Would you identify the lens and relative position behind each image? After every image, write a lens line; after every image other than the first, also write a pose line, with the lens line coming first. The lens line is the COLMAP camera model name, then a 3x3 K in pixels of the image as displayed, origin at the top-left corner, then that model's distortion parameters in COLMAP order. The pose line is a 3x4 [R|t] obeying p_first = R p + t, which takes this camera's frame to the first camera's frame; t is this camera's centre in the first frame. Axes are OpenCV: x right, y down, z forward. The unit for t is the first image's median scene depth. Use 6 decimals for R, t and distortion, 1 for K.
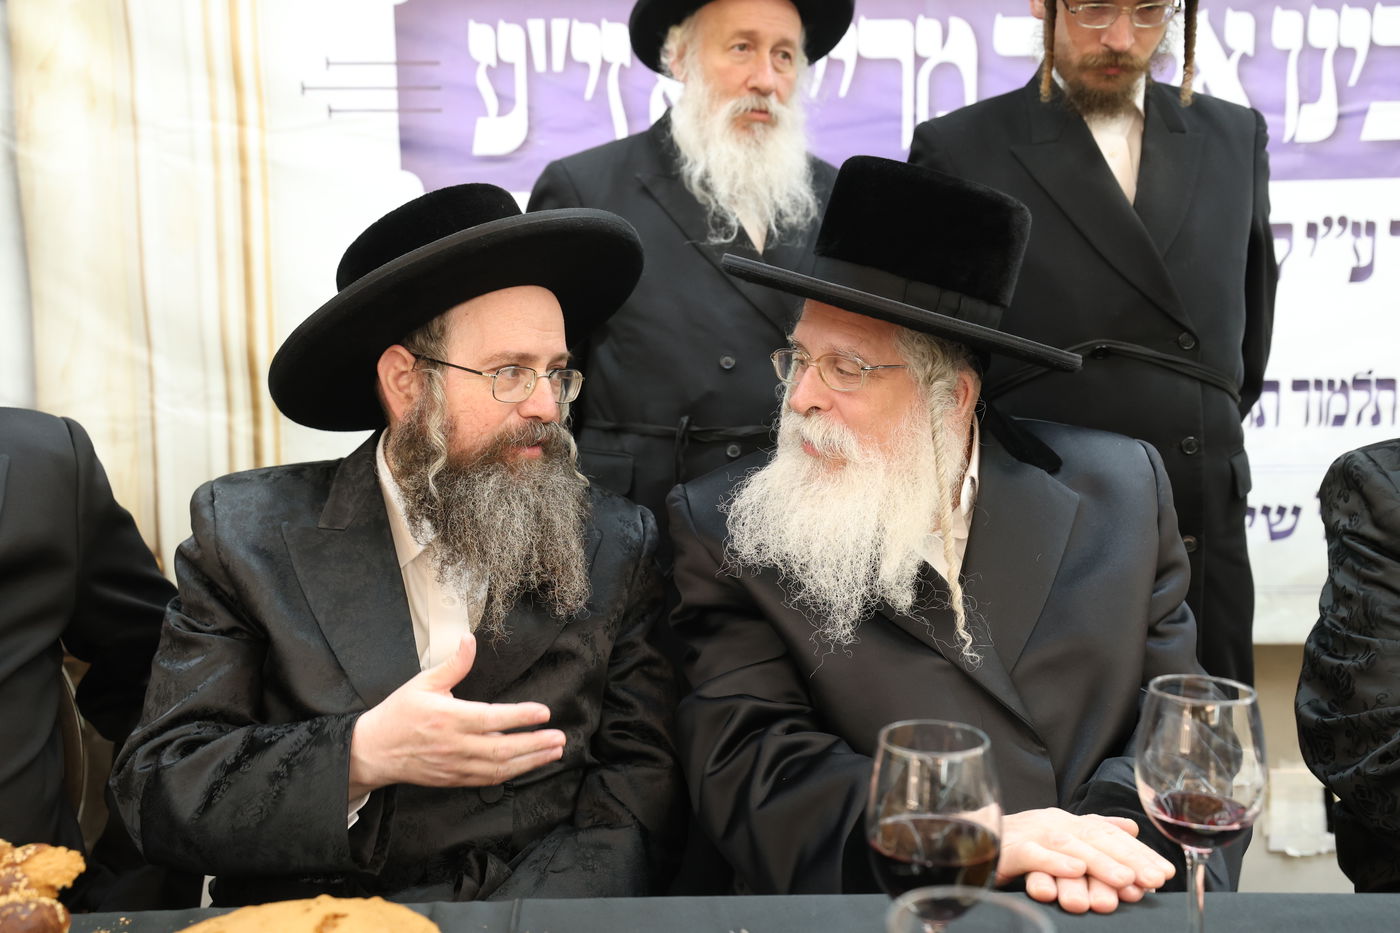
lens RADIAL K [[1447.2, 0, 702.1], [0, 1447.2, 493.2], [0, 0, 1]] dist [0.073866, 0.000000]
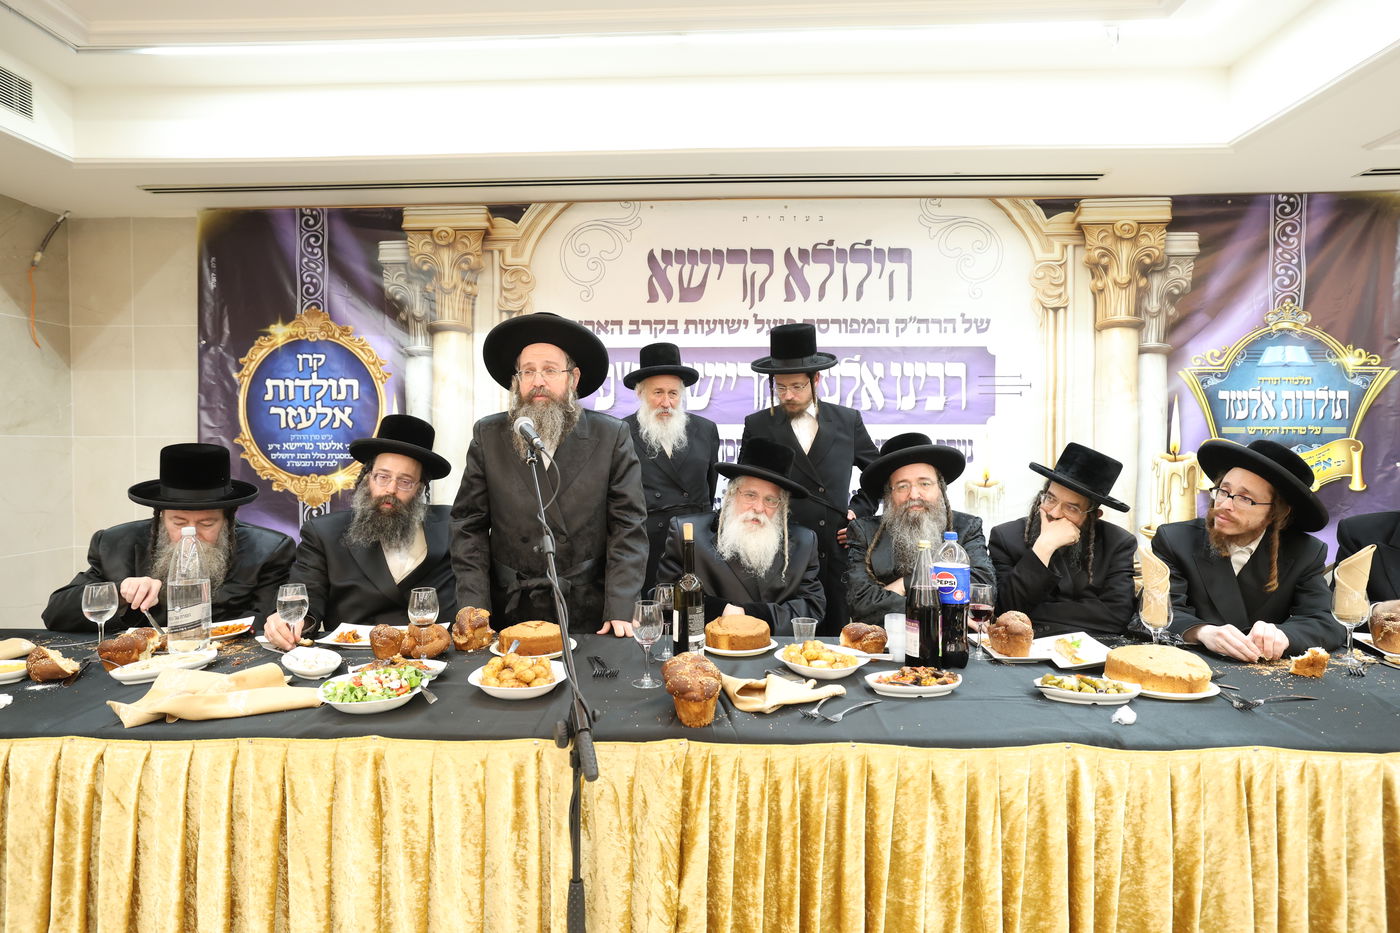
lens RADIAL K [[883.4, 0, 691.4], [0, 883.4, 453.7], [0, 0, 1]] dist [-0.021858, 0.009612]
pose [[0.997688, 0.012889, -0.066723, 0.174914], [-0.019504, 0.994851, -0.099457, 0.008608], [0.065097, 0.100529, 0.992802, -0.795911]]
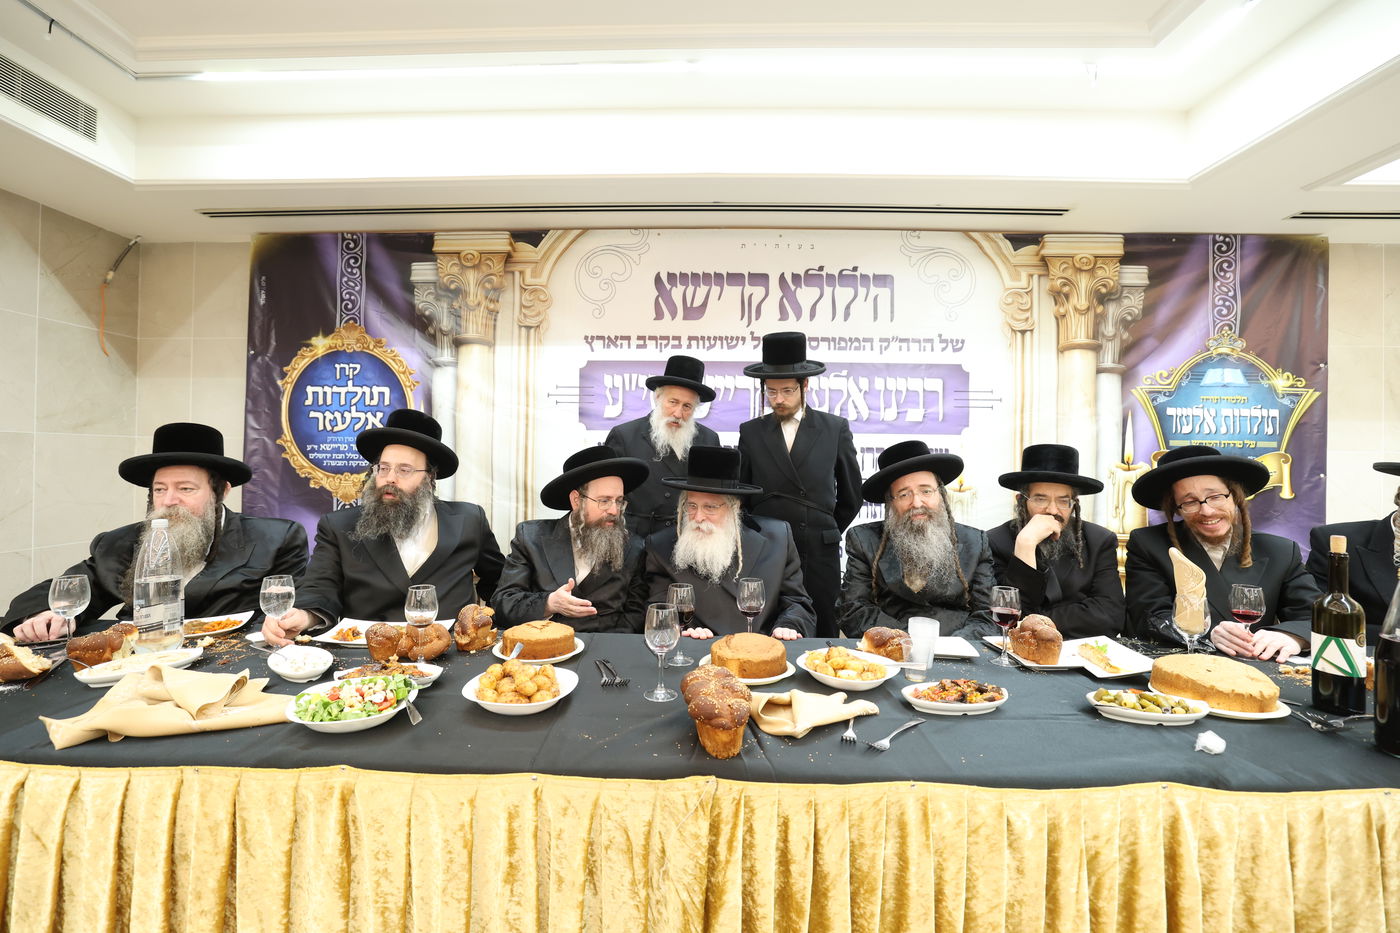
lens RADIAL K [[686.8, 0, 684.9], [0, 686.8, 452.9], [0, 0, 1]] dist [-0.050778, 0.016811]
pose [[0.998236, 0.024691, -0.053984, 0.110729], [-0.031247, 0.991765, -0.124200, 0.007644], [0.050473, 0.125668, 0.990788, -0.472192]]
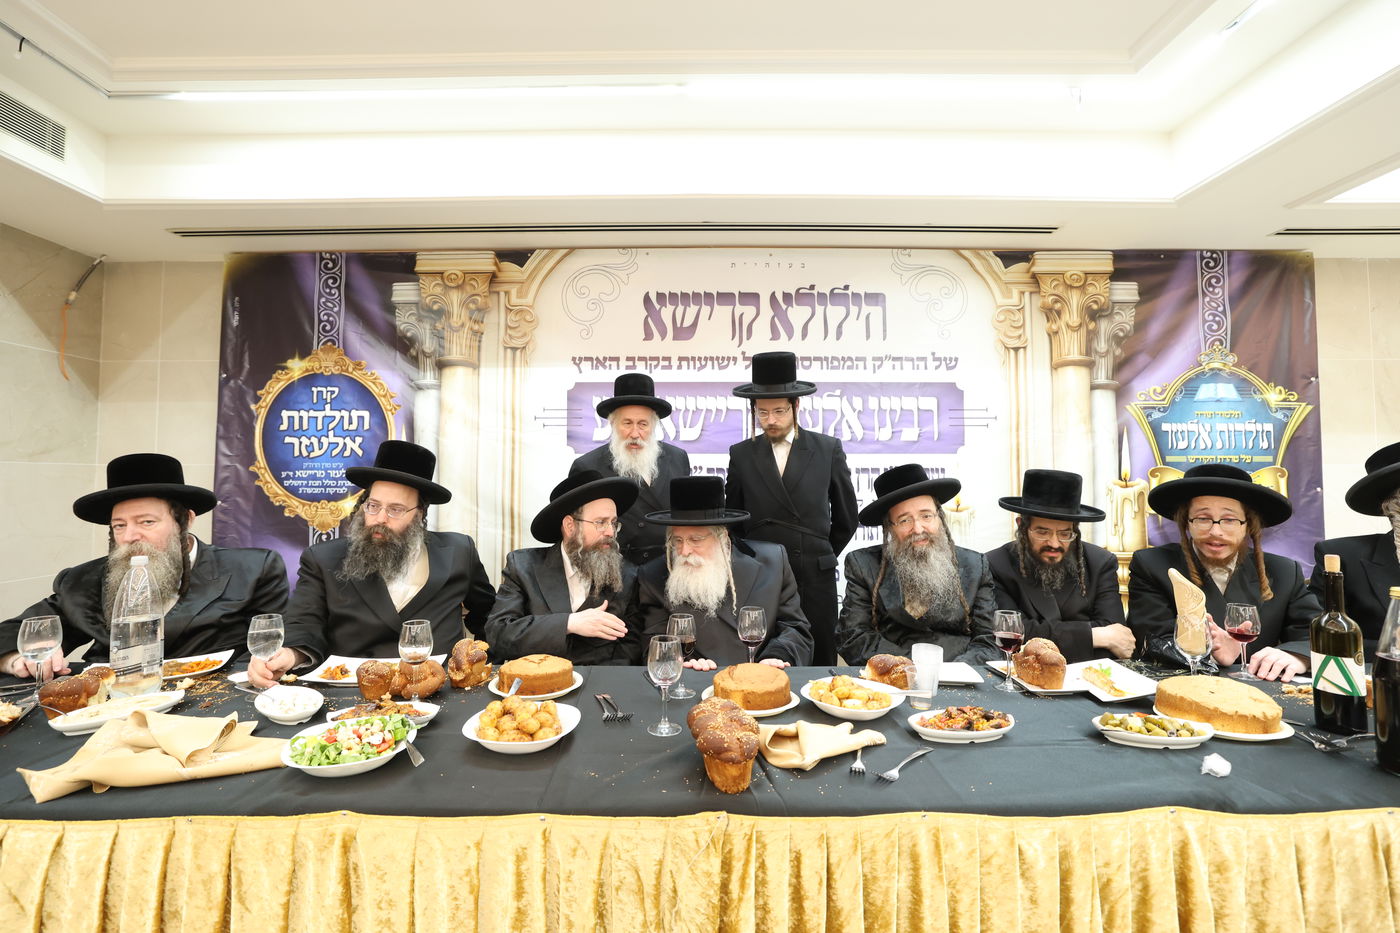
lens RADIAL K [[717.3, 0, 689.8], [0, 717.3, 438.3], [0, 0, 1]] dist [-0.046205, 0.017423]
pose [[0.999623, 0.011036, -0.025155, 0.092269], [-0.015138, 0.985465, -0.169205, -0.001027], [0.022922, 0.169522, 0.985260, -0.508316]]
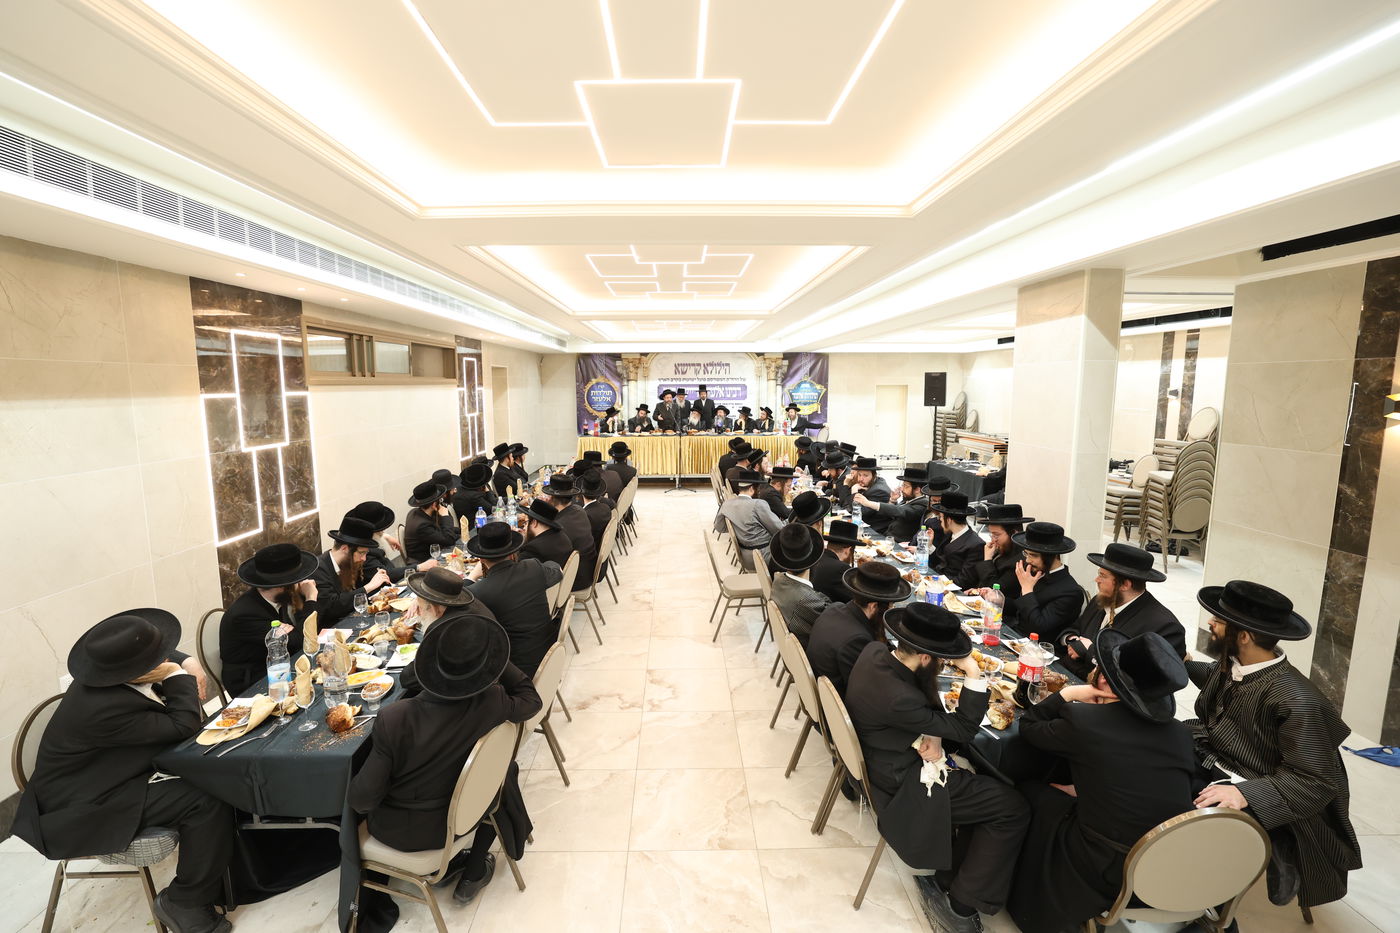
lens RADIAL K [[686.8, 0, 689.6], [0, 686.8, 465.7], [0, 0, 1]] dist [-0.050778, 0.016811]
pose [[0.999795, 0.008279, -0.018486, 0.247444], [-0.008179, 0.999951, 0.005499, 0.433373], [0.018531, -0.005346, 0.999814, -6.593900]]
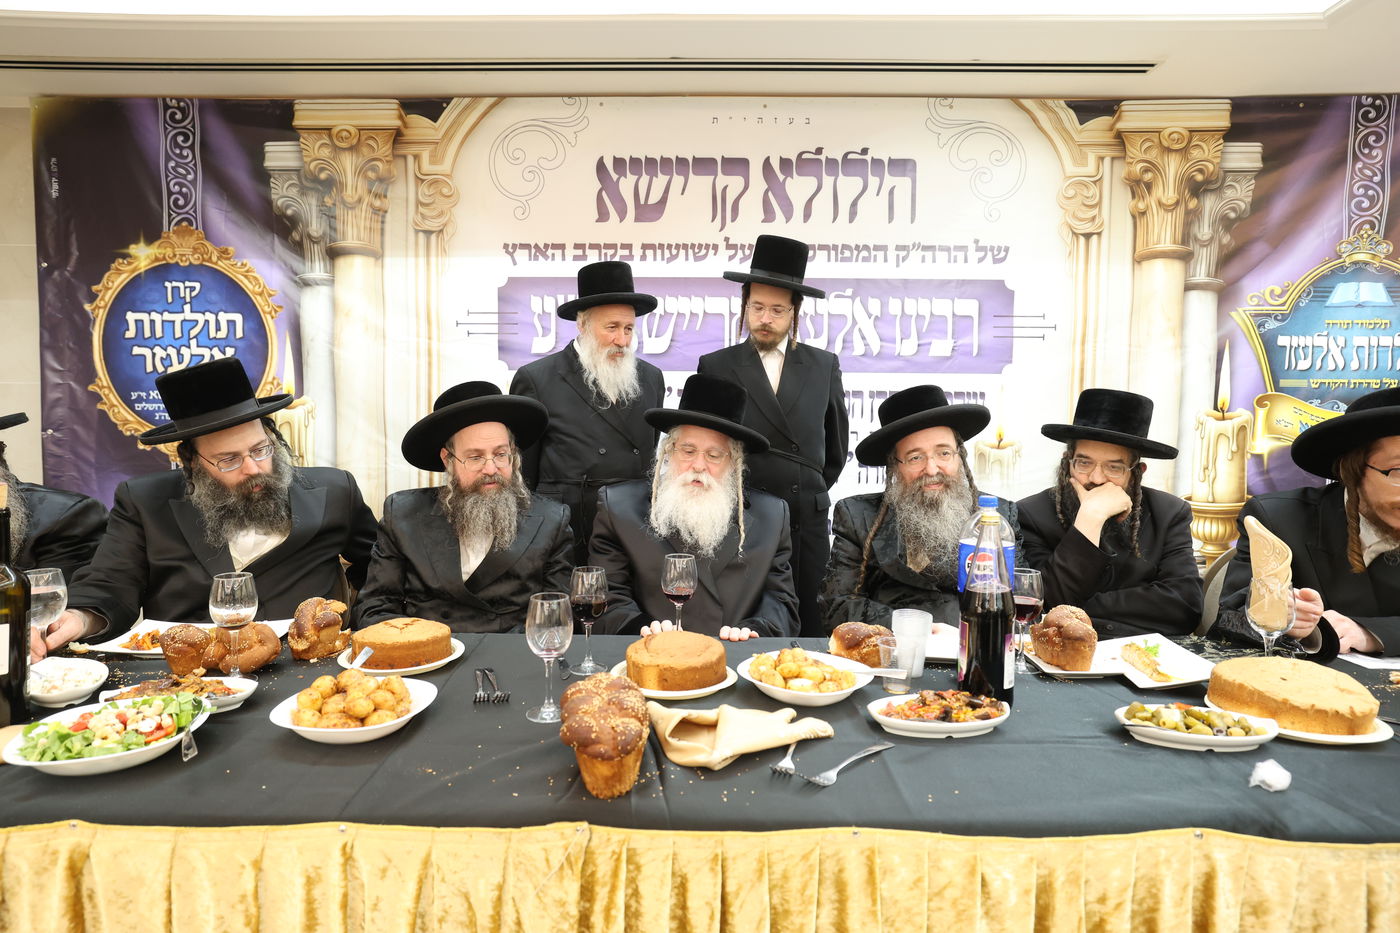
lens RADIAL K [[876.4, 0, 703.3], [0, 876.4, 470.6], [0, 0, 1]] dist [-0.022703, 0.033087]
pose [[0.999269, 0.021480, -0.031622, 0.200647], [-0.023142, 0.998317, -0.053176, 0.015030], [0.030427, 0.053869, 0.998084, -0.418996]]
